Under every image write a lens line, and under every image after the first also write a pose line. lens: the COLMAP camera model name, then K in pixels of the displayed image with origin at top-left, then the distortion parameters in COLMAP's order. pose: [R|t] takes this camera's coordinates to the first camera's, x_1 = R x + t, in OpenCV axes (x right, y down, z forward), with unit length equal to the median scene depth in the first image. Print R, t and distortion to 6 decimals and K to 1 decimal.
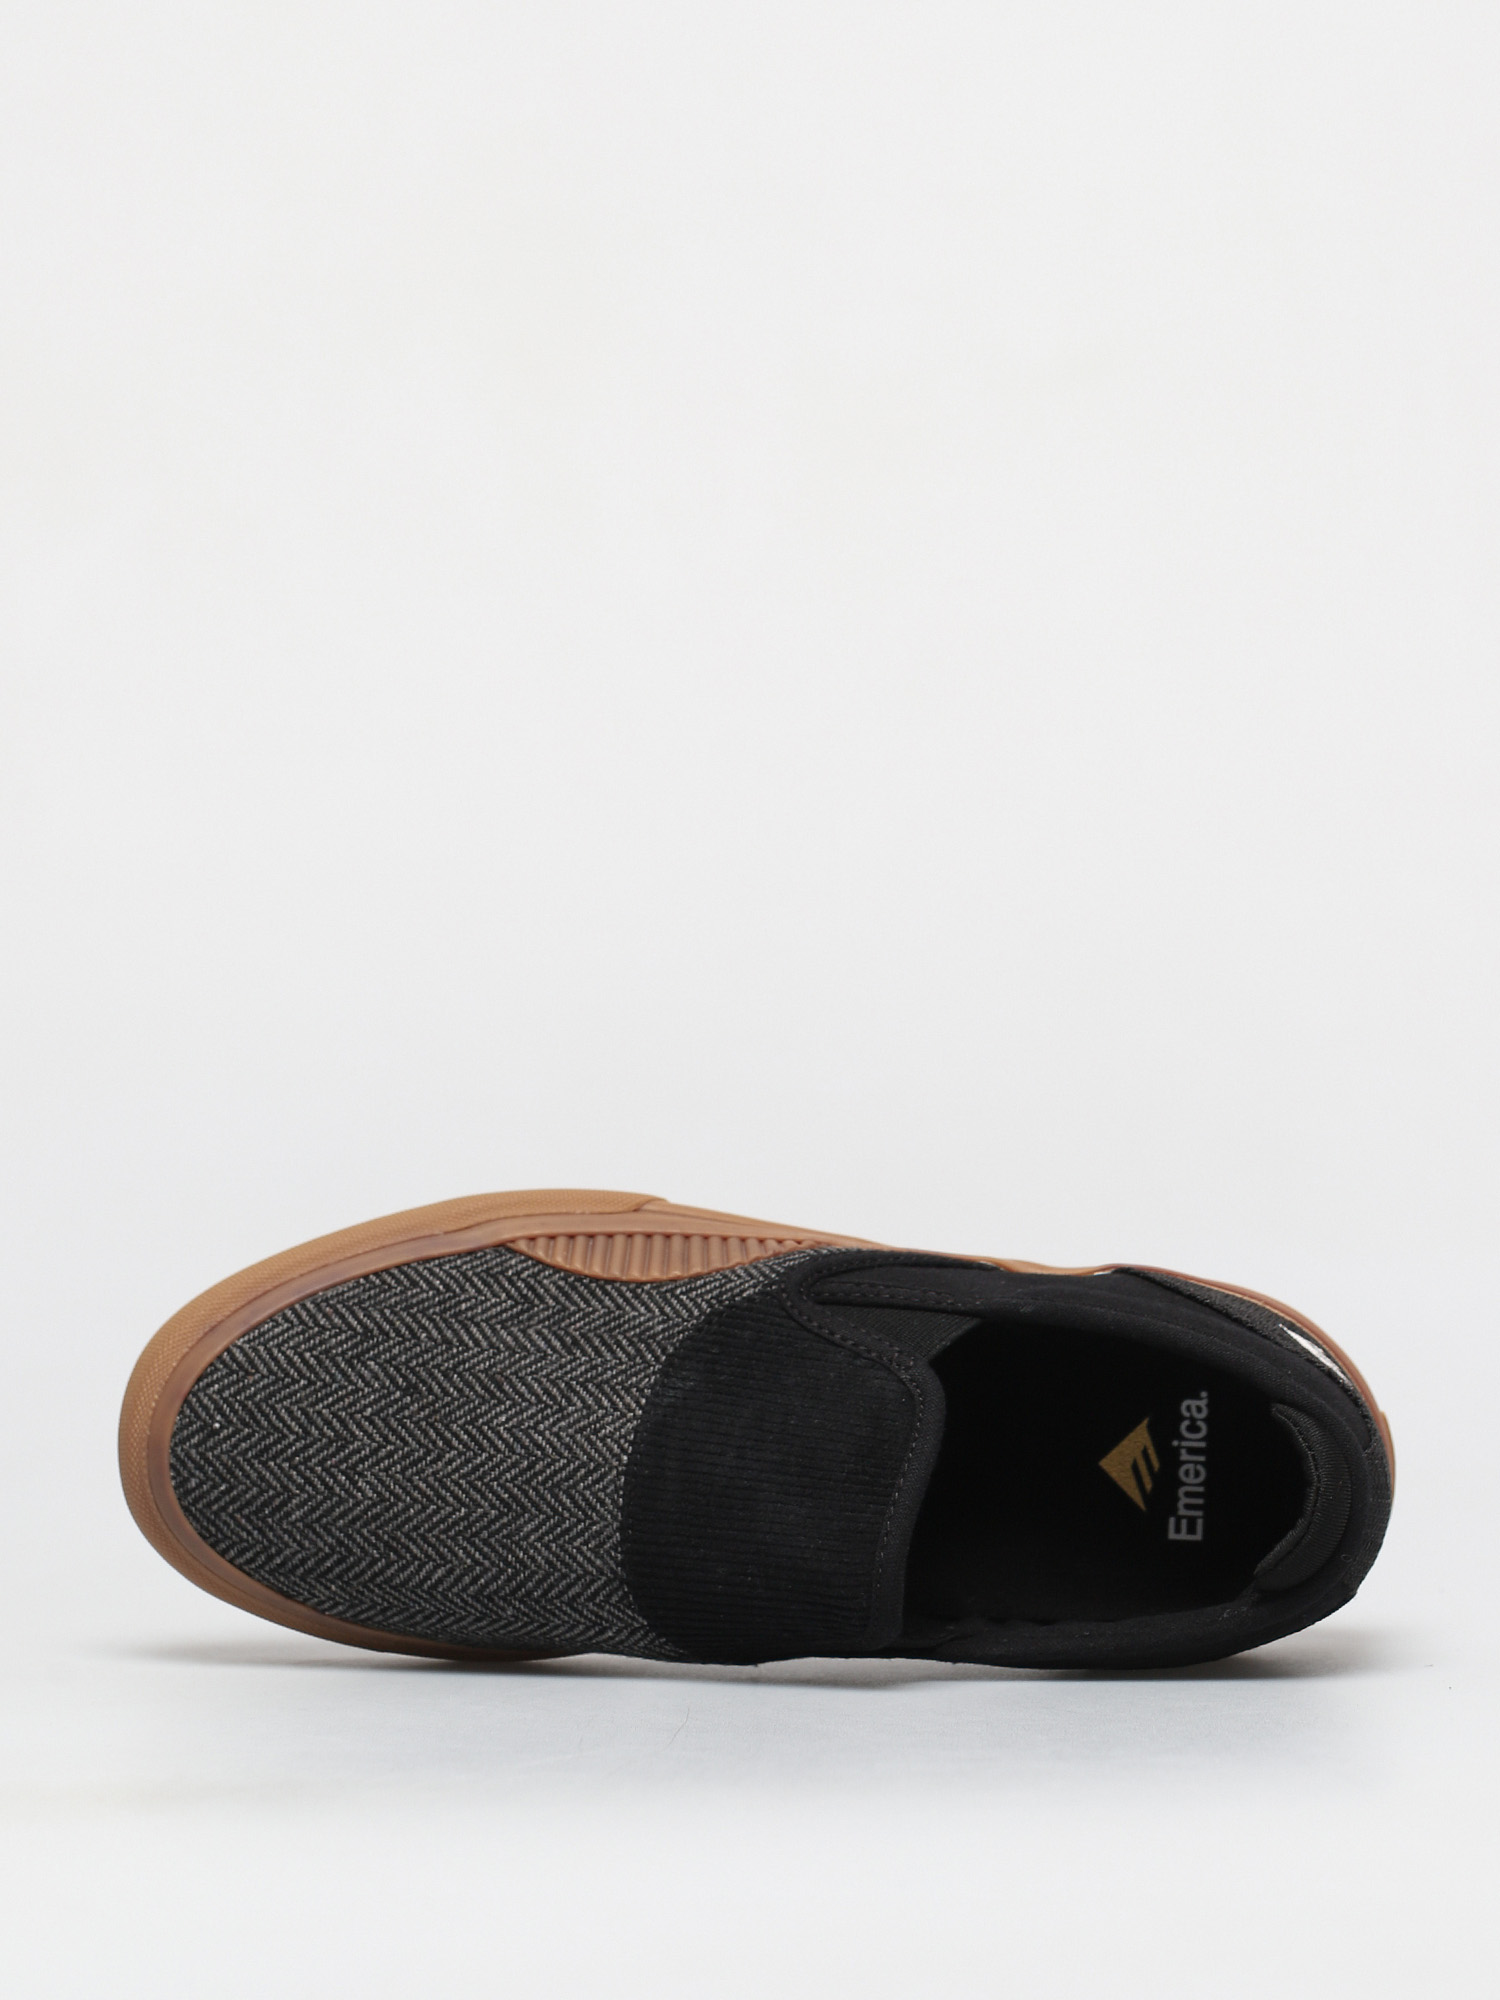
lens RADIAL K [[5631.1, 0, 750.0], [0, 5631.1, 1000.0], [0, 0, 1]] dist [-0.832429, 0.537330]
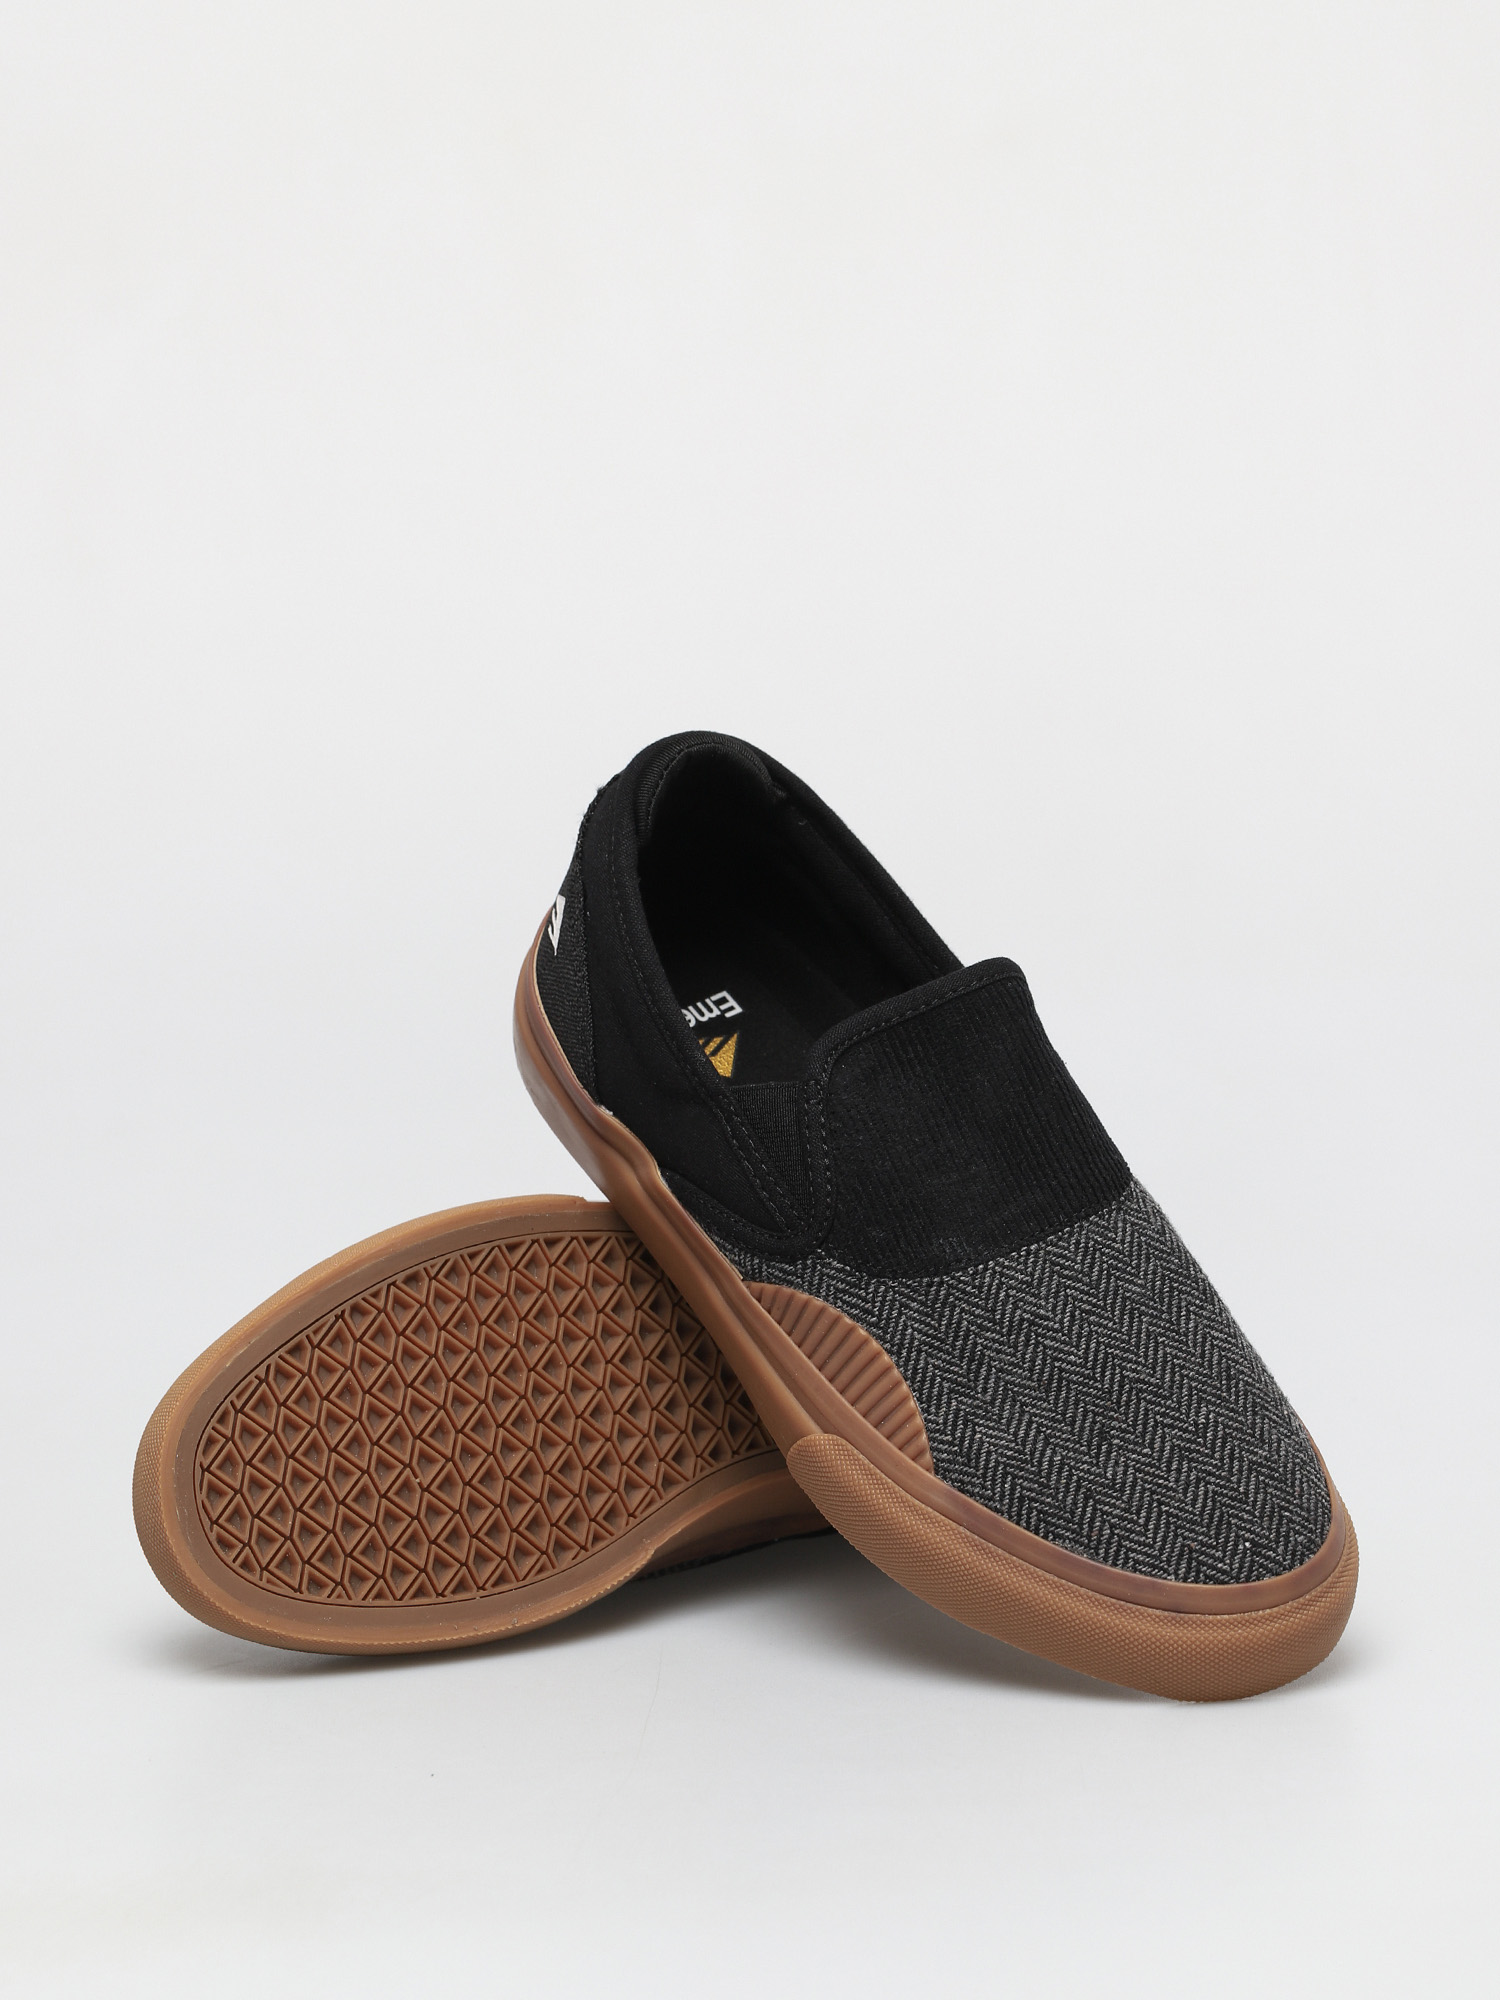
lens RADIAL K [[5631.1, 0, 750.0], [0, 5631.1, 1000.0], [0, 0, 1]] dist [-0.832429, 0.537330]
pose [[-0.610003, -0.689586, 0.390341, -0.379369], [0.768803, -0.395731, 0.502333, -0.486974], [-0.191932, 0.606521, 0.771553, 0.137783]]
